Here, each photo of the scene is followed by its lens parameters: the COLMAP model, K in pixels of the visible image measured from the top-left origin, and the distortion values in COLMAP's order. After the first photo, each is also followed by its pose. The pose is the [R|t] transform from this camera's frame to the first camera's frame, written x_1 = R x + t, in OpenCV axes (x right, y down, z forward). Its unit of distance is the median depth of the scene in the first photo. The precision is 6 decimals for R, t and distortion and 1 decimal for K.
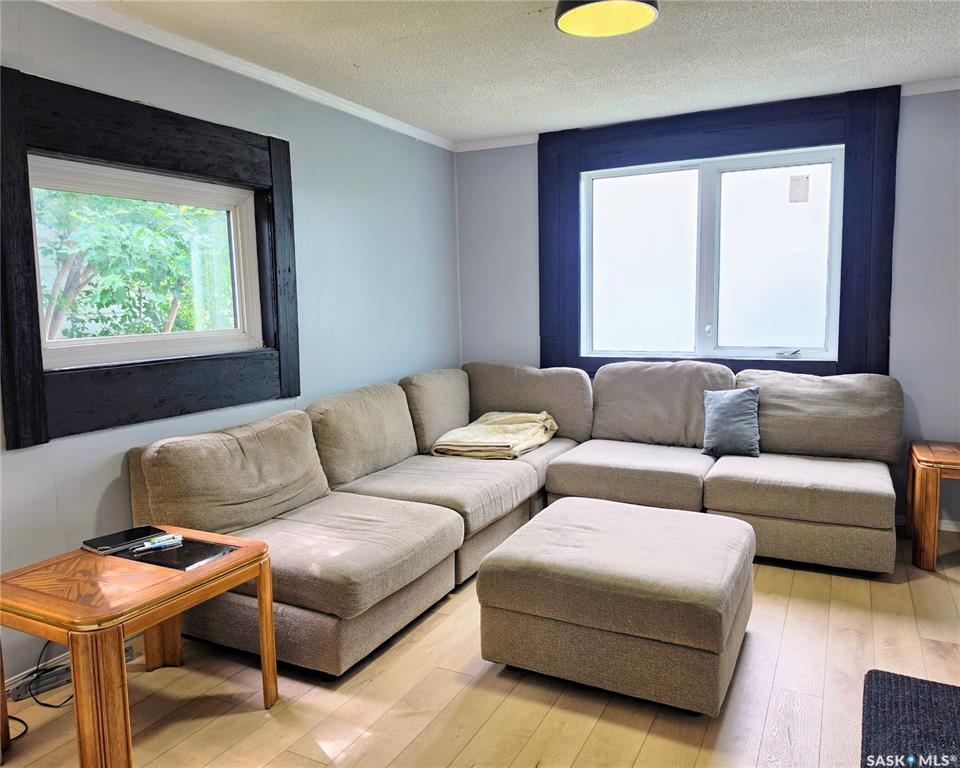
lens RADIAL K [[708.4, 0, 479.4], [0, 708.4, 381.4], [0, 0, 1]] dist [0.054483, -0.055107]
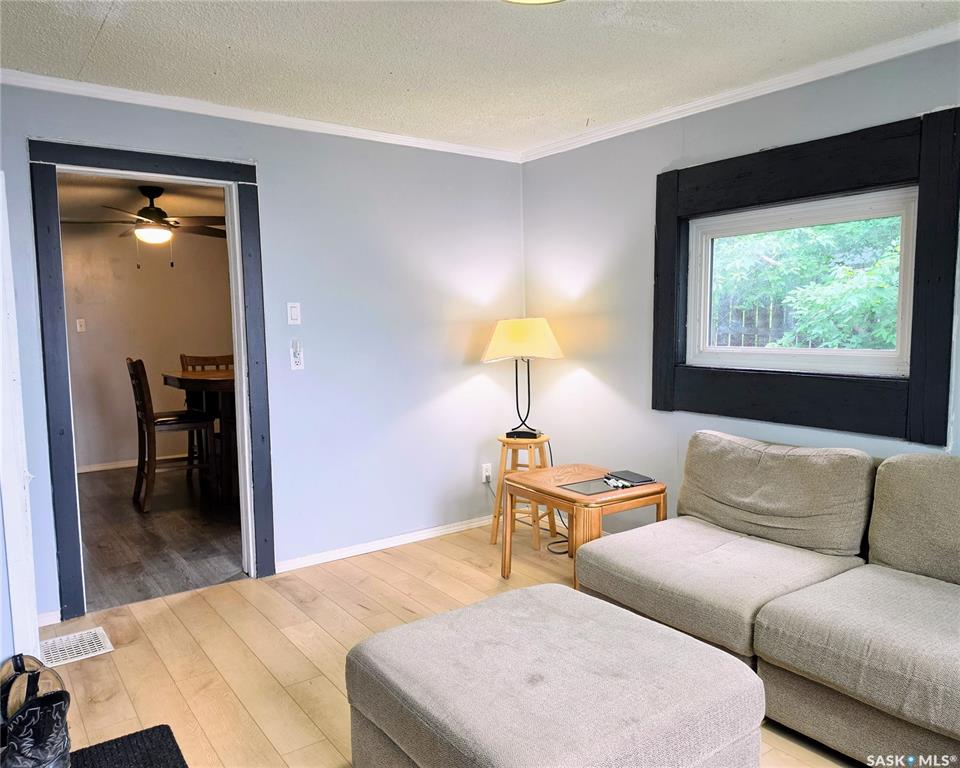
lens RADIAL K [[708.4, 0, 478.5], [0, 708.4, 381.2], [0, 0, 1]] dist [0.054483, -0.055107]
pose [[-0.453626, 0.104705, -0.885020, 0.779512], [-0.081183, 0.984090, 0.158038, -0.155514], [0.887487, 0.143539, -0.437909, 1.102862]]
